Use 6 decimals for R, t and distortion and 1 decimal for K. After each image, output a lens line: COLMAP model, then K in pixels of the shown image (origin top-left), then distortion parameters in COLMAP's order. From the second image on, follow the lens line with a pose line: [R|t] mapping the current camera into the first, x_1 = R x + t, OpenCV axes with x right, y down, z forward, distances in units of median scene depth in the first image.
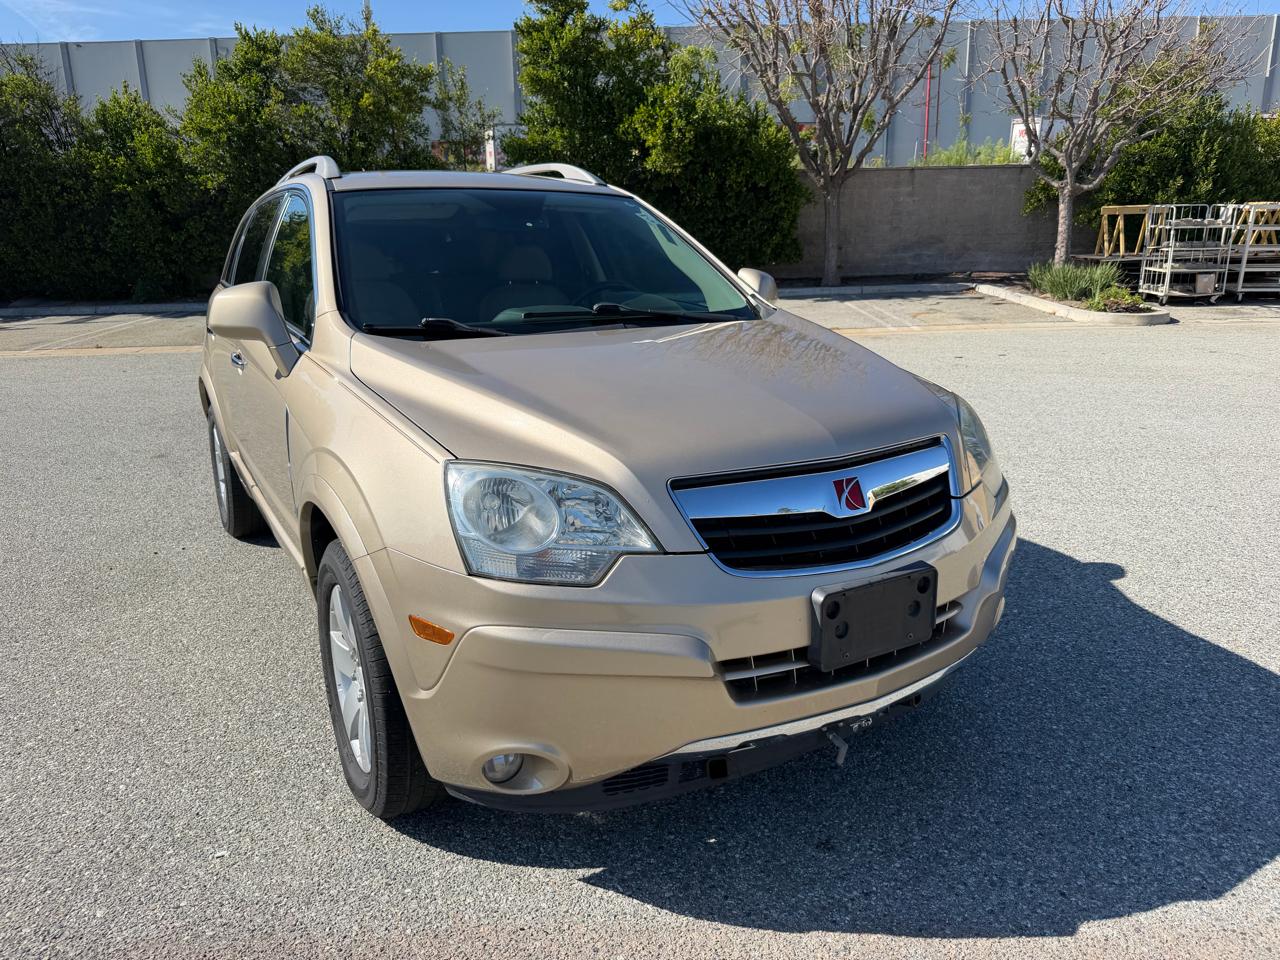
lens RADIAL K [[908.1, 0, 648.2], [0, 908.1, 474.3], [0, 0, 1]] dist [0.018553, -0.032384]
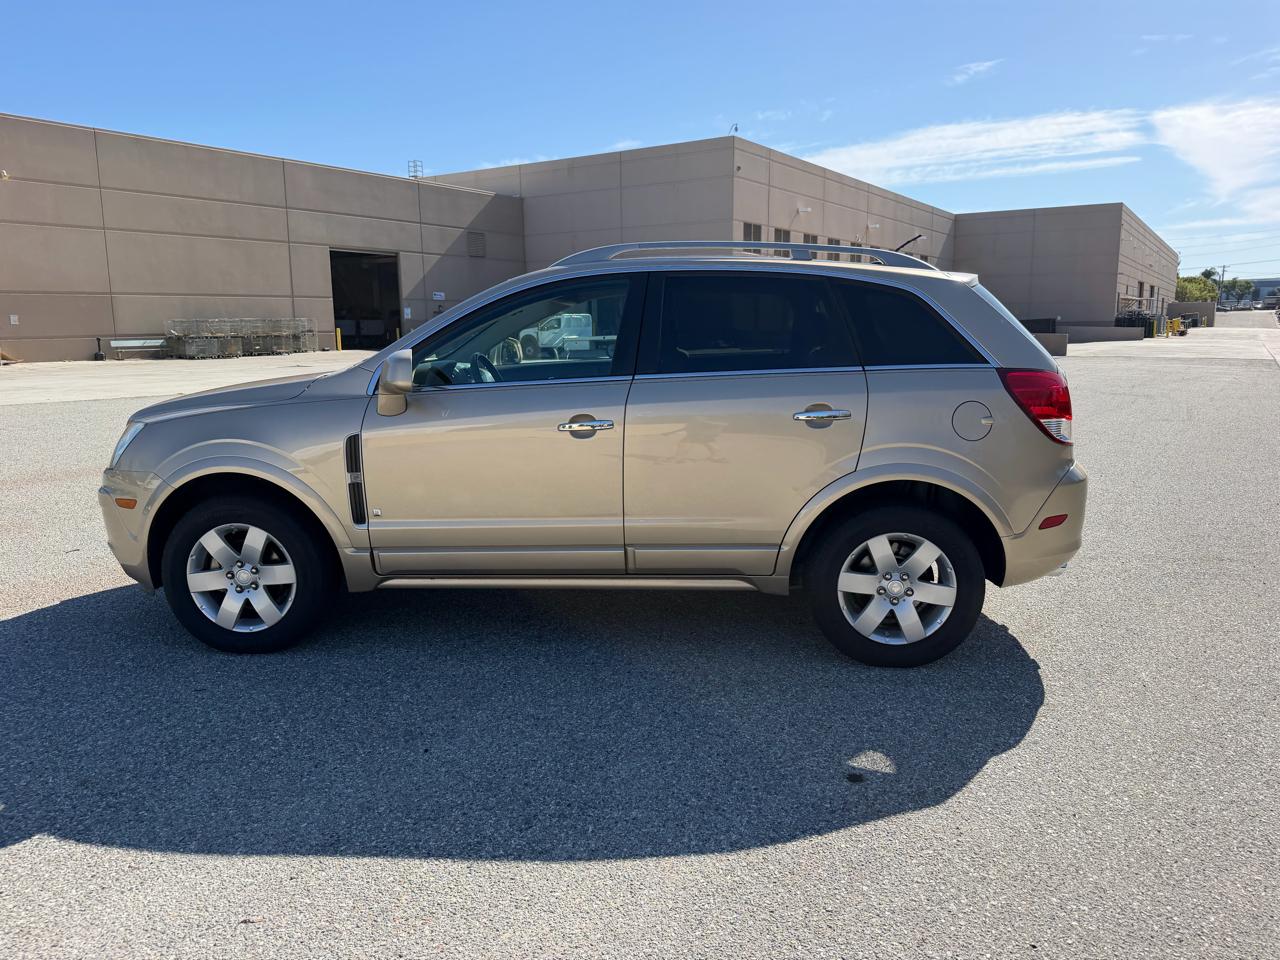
lens RADIAL K [[908.1, 0, 649.6], [0, 908.1, 473.0], [0, 0, 1]] dist [0.018553, -0.032384]
pose [[-0.552144, 0.162622, -0.817735, 0.167038], [-0.197245, 0.927473, 0.317628, -0.098520], [0.810081, 0.336671, -0.480023, 0.361939]]
